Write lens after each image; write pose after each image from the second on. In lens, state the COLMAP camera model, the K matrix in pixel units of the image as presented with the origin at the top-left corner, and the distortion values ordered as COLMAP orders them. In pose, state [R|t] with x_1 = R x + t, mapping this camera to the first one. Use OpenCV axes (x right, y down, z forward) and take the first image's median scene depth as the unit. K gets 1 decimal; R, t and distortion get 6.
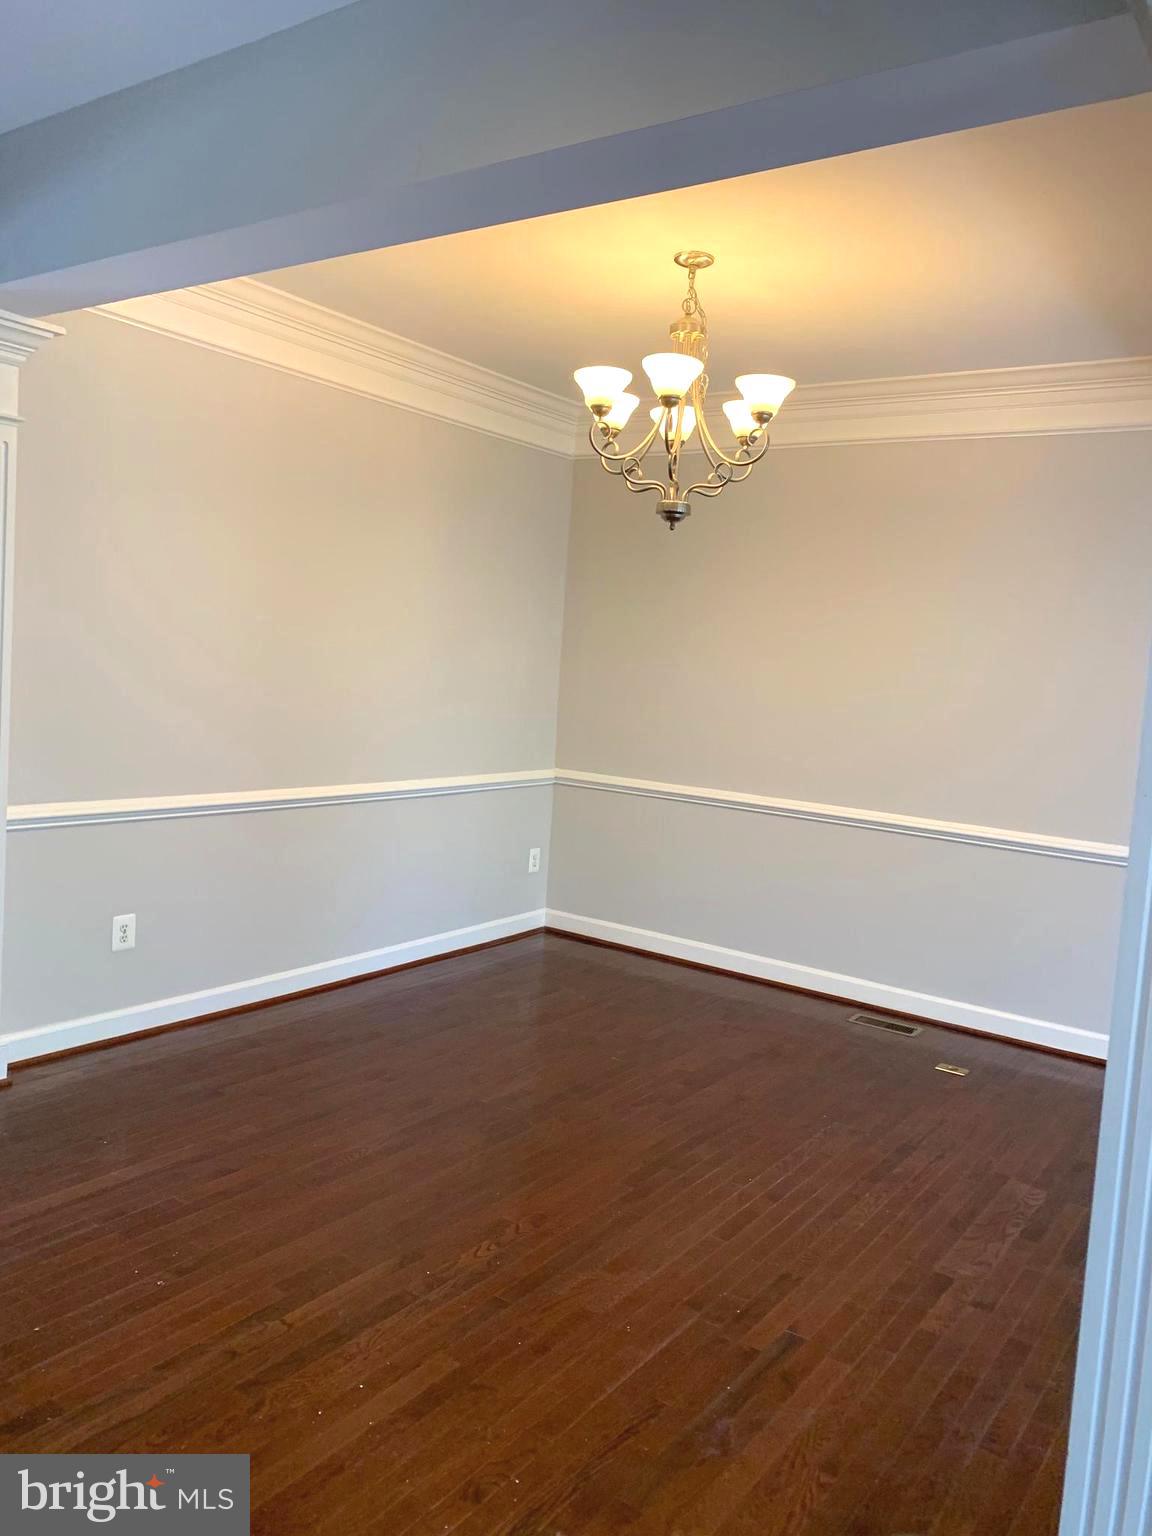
lens RADIAL K [[1183.2, 0, 576.0], [0, 1183.2, 768.0], [0, 0, 1]] dist [0.008448, -0.003494]
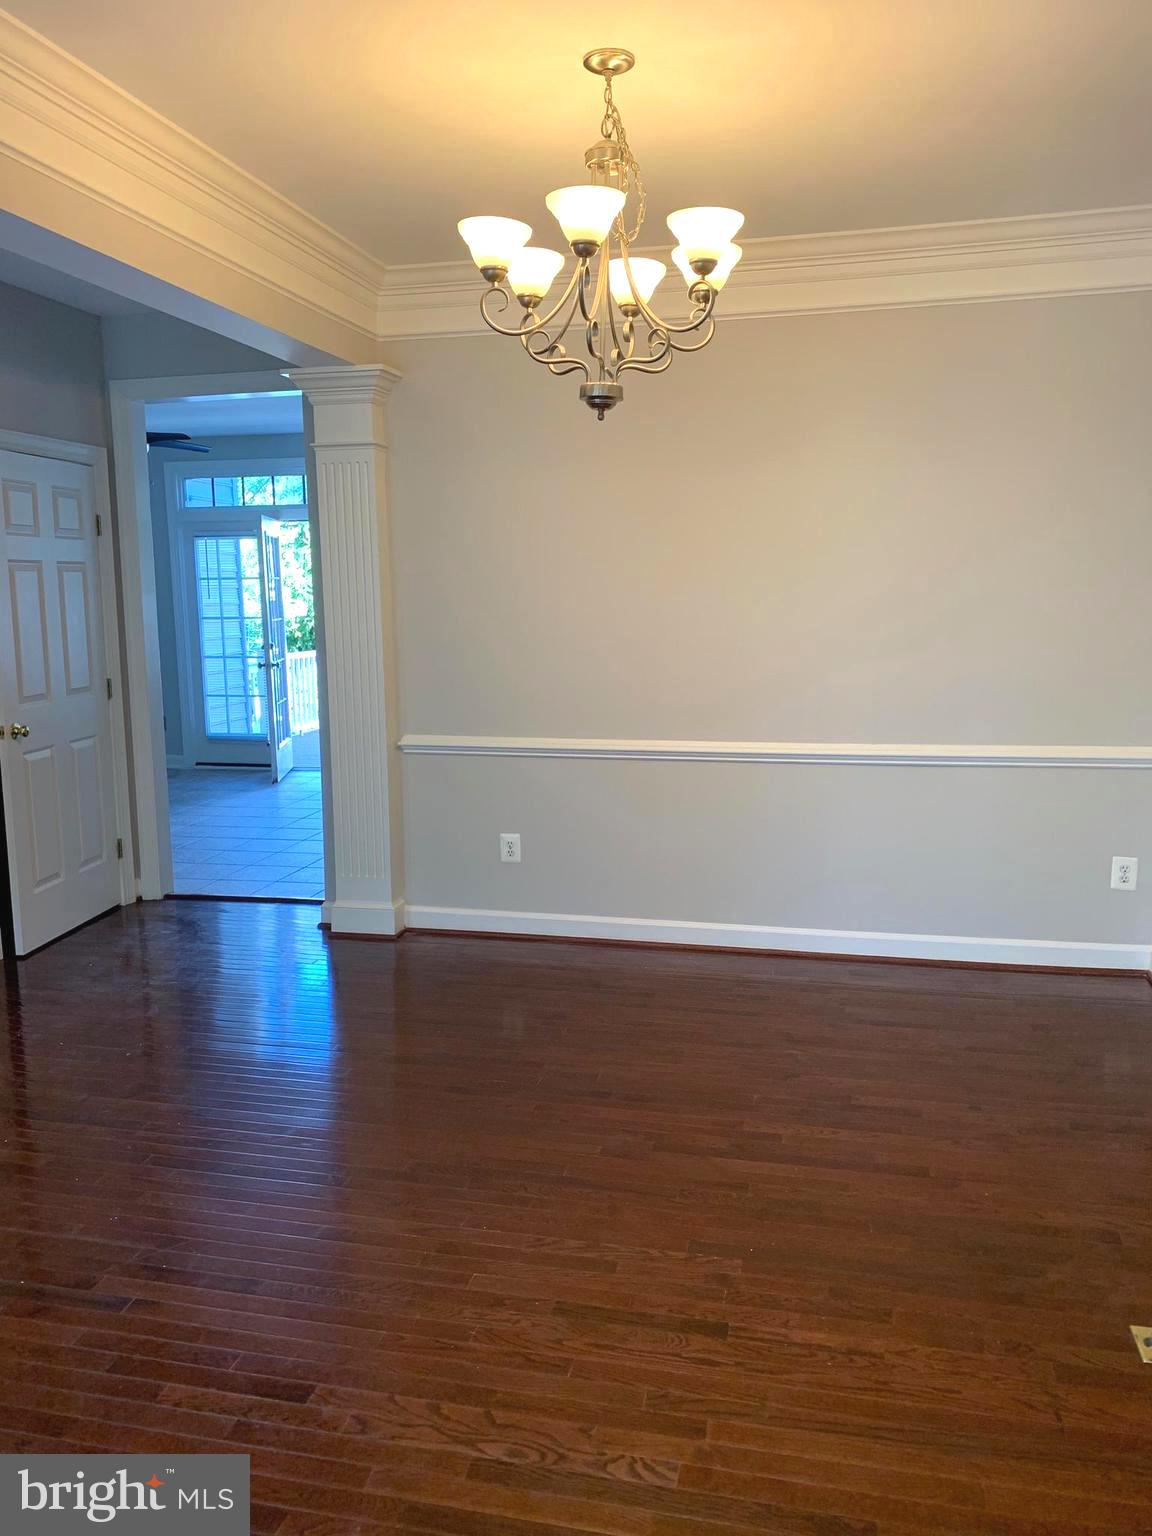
lens RADIAL K [[1183.2, 0, 576.0], [0, 1183.2, 768.0], [0, 0, 1]] dist [0.008448, -0.003494]
pose [[0.376333, 0.070255, -0.923817, 0.833465], [-0.057878, 0.996956, 0.052239, -0.007332], [0.924675, 0.033809, 0.379254, 0.696583]]
